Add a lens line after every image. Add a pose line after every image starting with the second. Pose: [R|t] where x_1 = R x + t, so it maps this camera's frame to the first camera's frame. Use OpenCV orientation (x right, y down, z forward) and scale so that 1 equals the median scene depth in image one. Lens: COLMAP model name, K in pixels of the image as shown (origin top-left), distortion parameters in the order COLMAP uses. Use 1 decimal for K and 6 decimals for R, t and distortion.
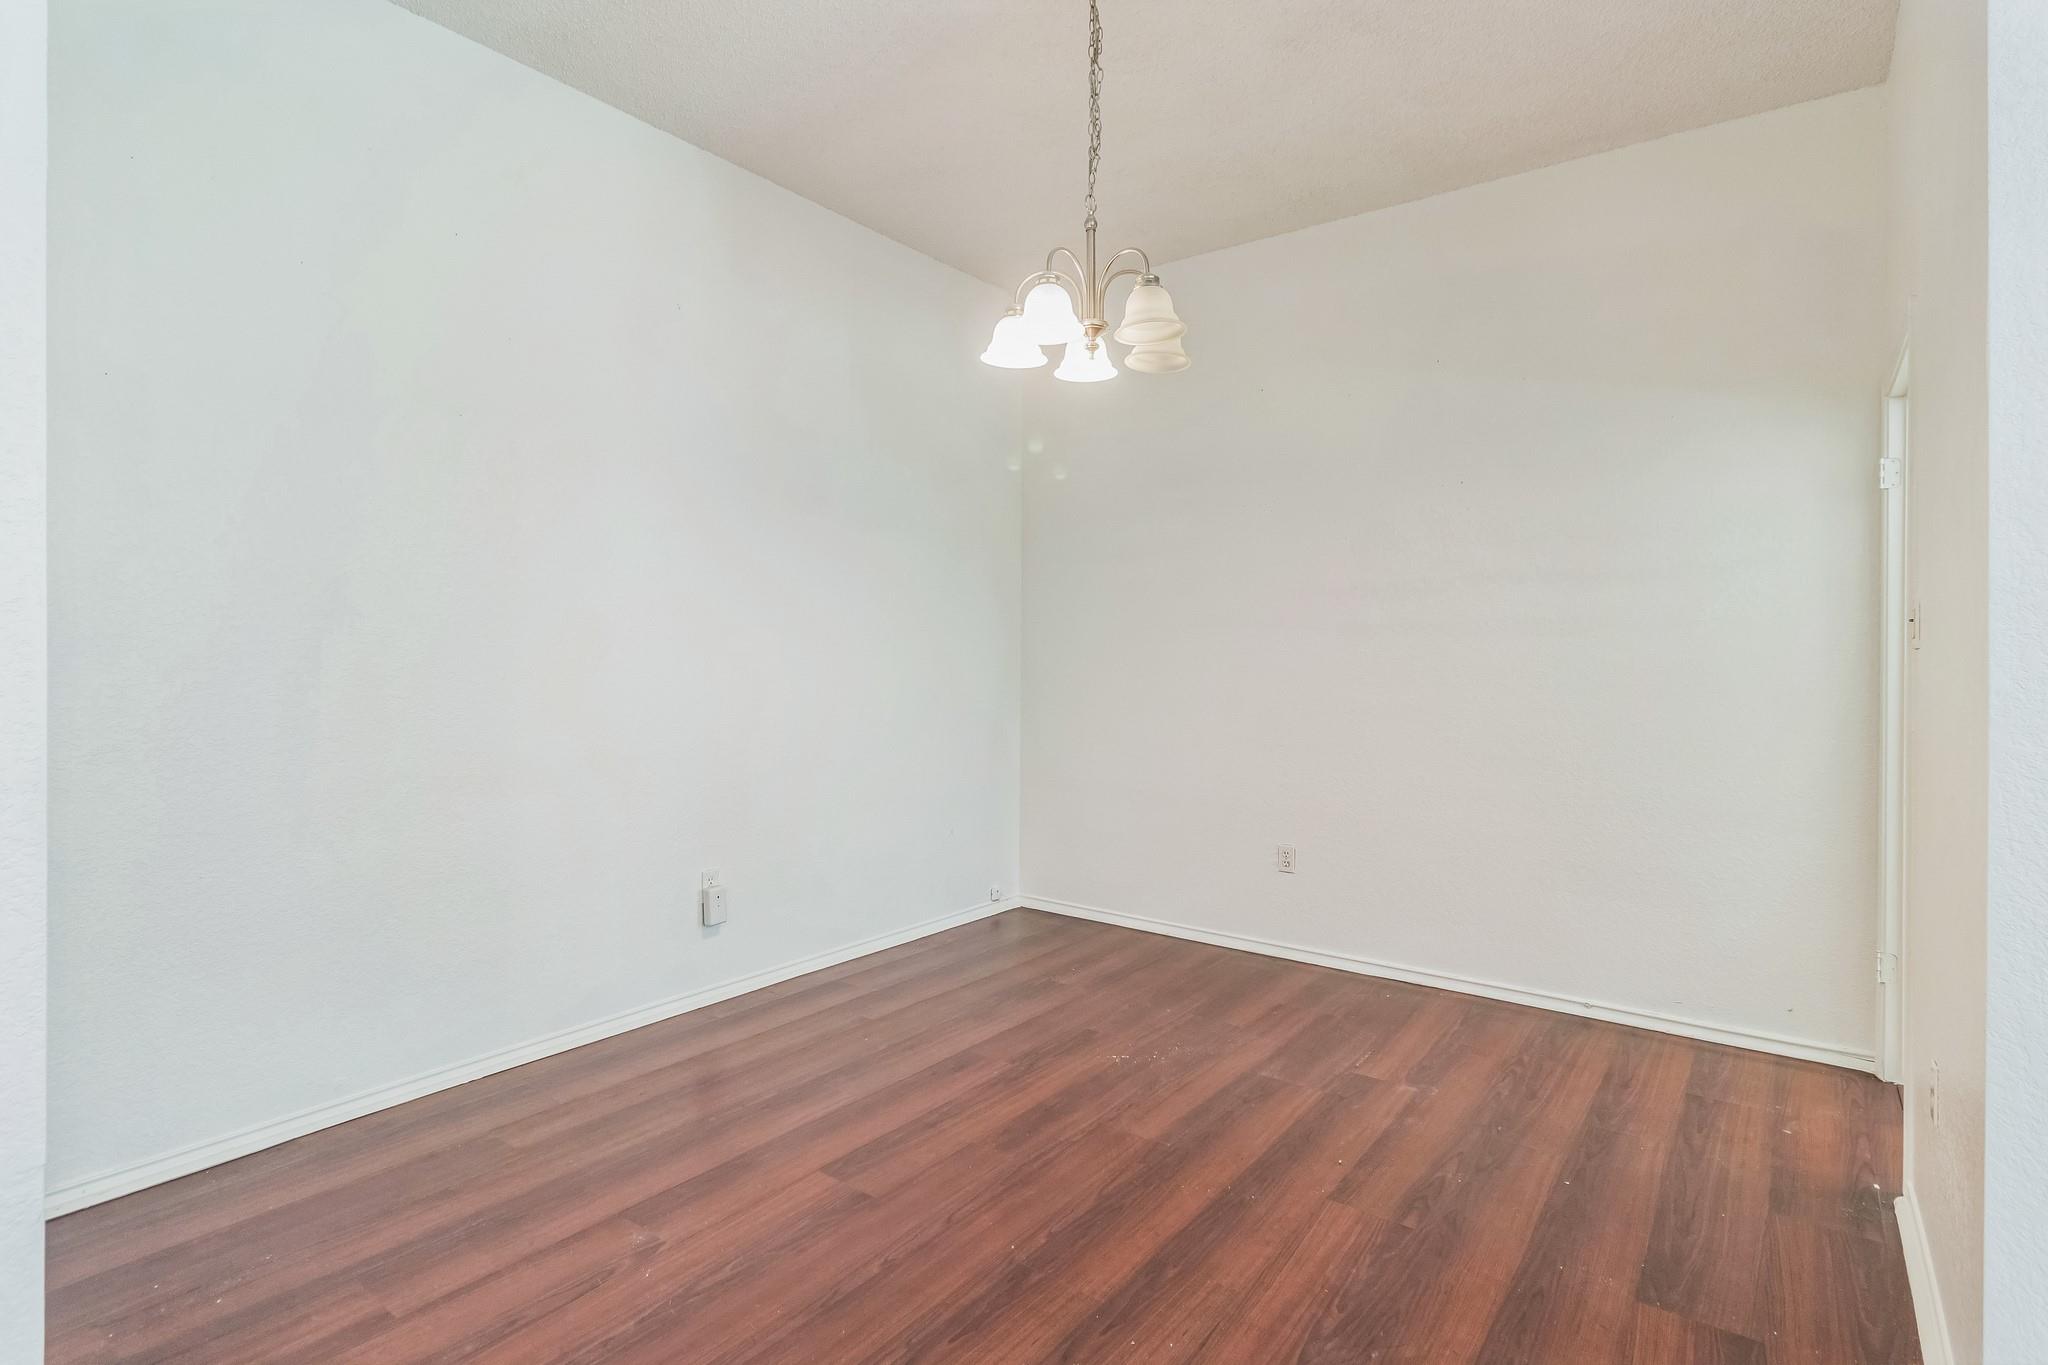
lens RADIAL K [[1045.4, 0, 1019.4], [0, 1045.4, 662.9], [0, 0, 1]] dist [0.001061, -0.000138]
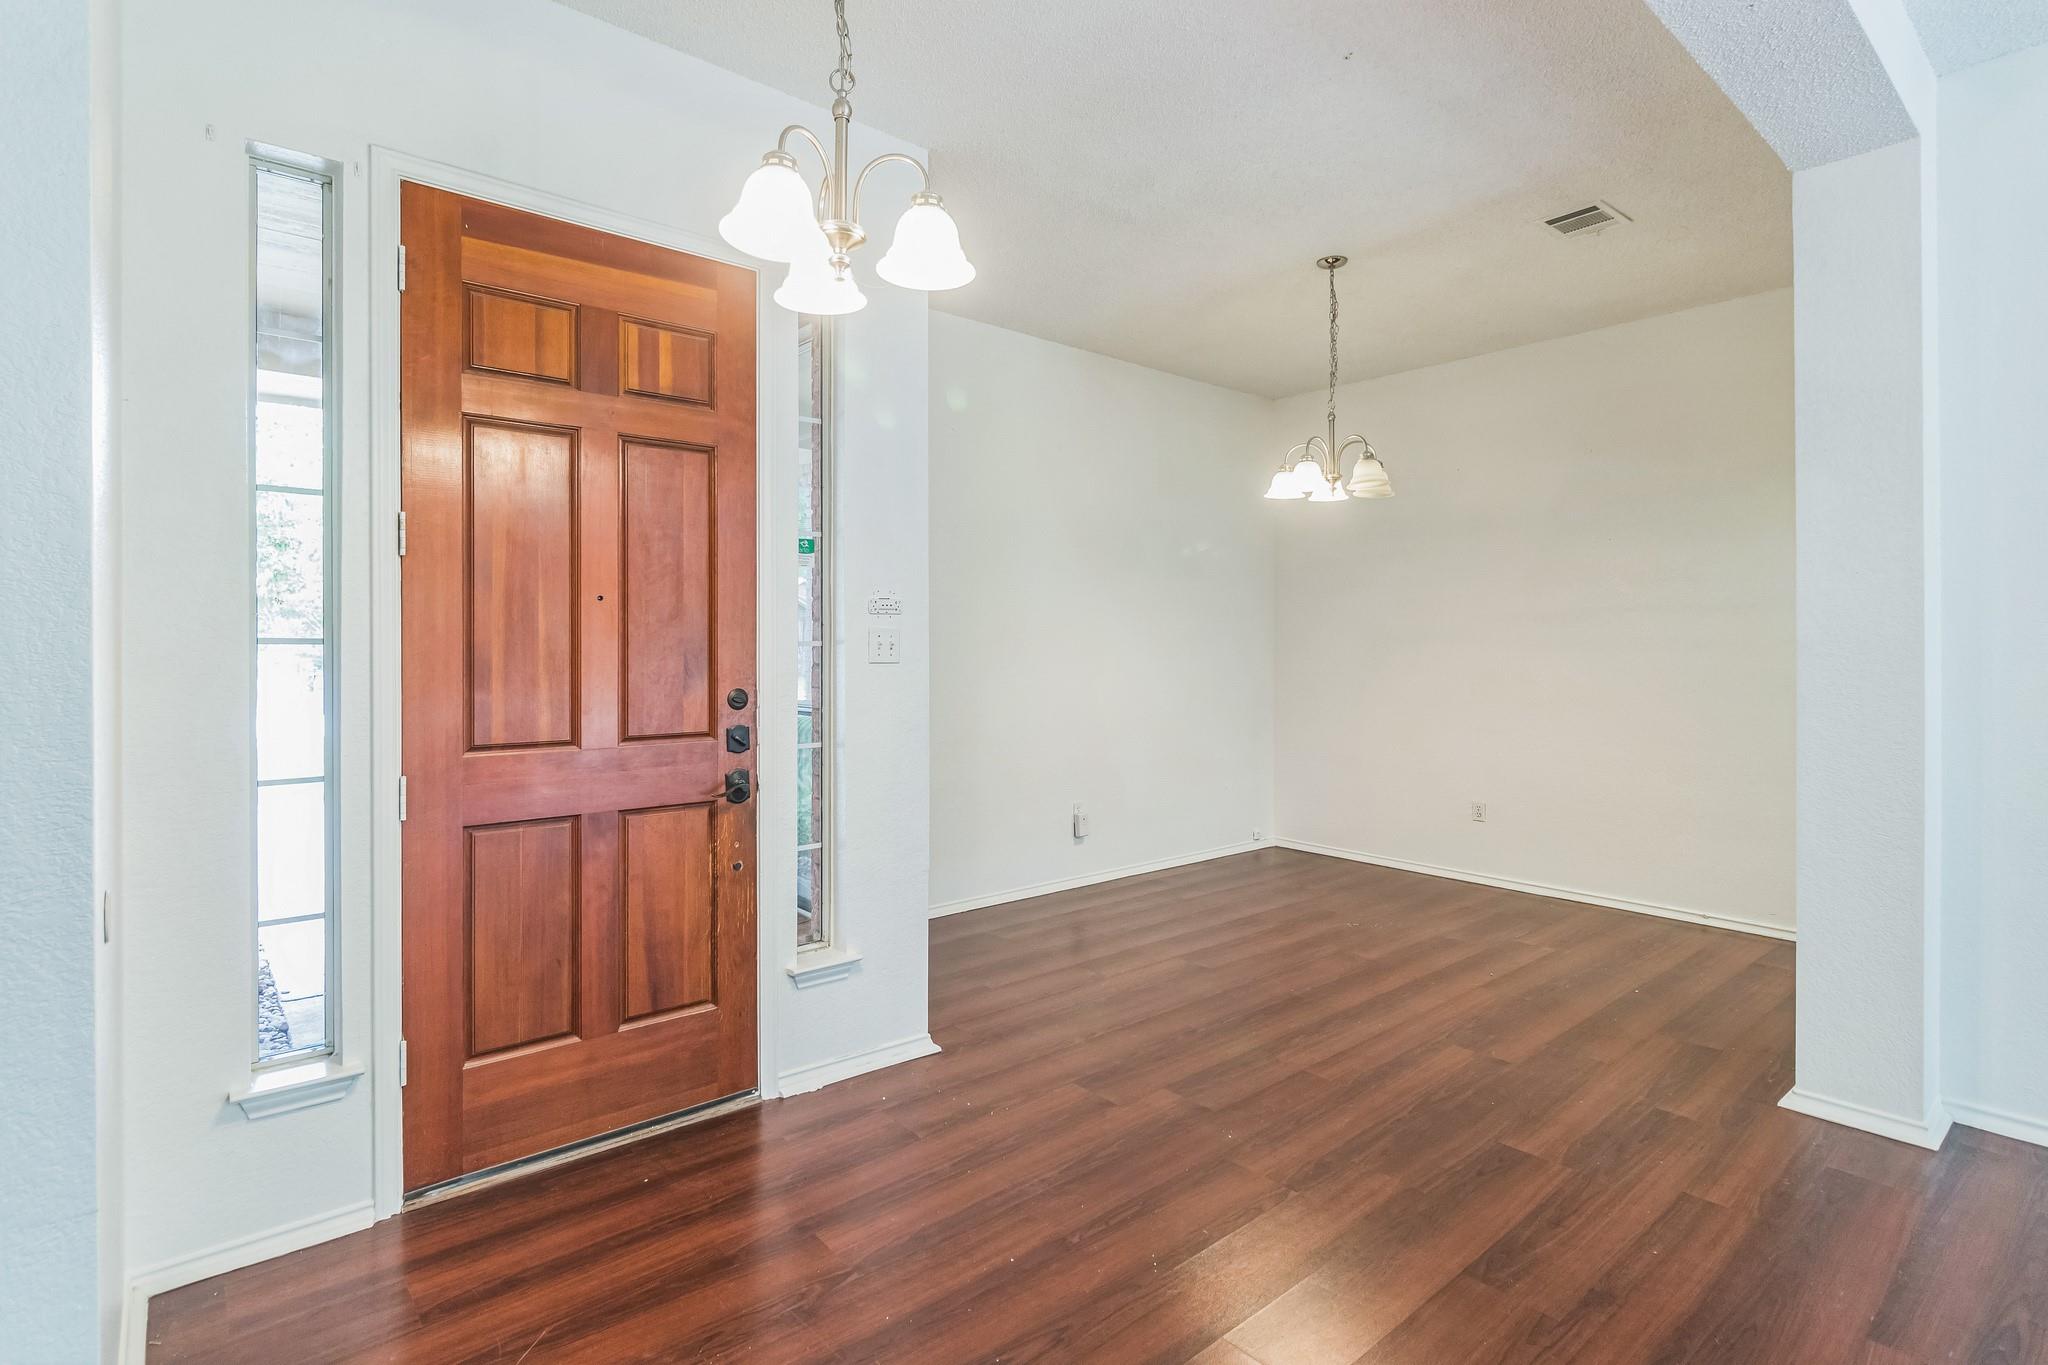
lens RADIAL K [[998.4, 0, 1013.4], [0, 998.4, 653.2], [0, 0, 1]] dist [-0.000742, -0.000215]
pose [[0.973818, -0.005035, -0.227273, -0.068859], [0.004366, 0.999985, -0.003444, -0.031148], [0.227286, 0.002361, 0.973825, -0.702210]]
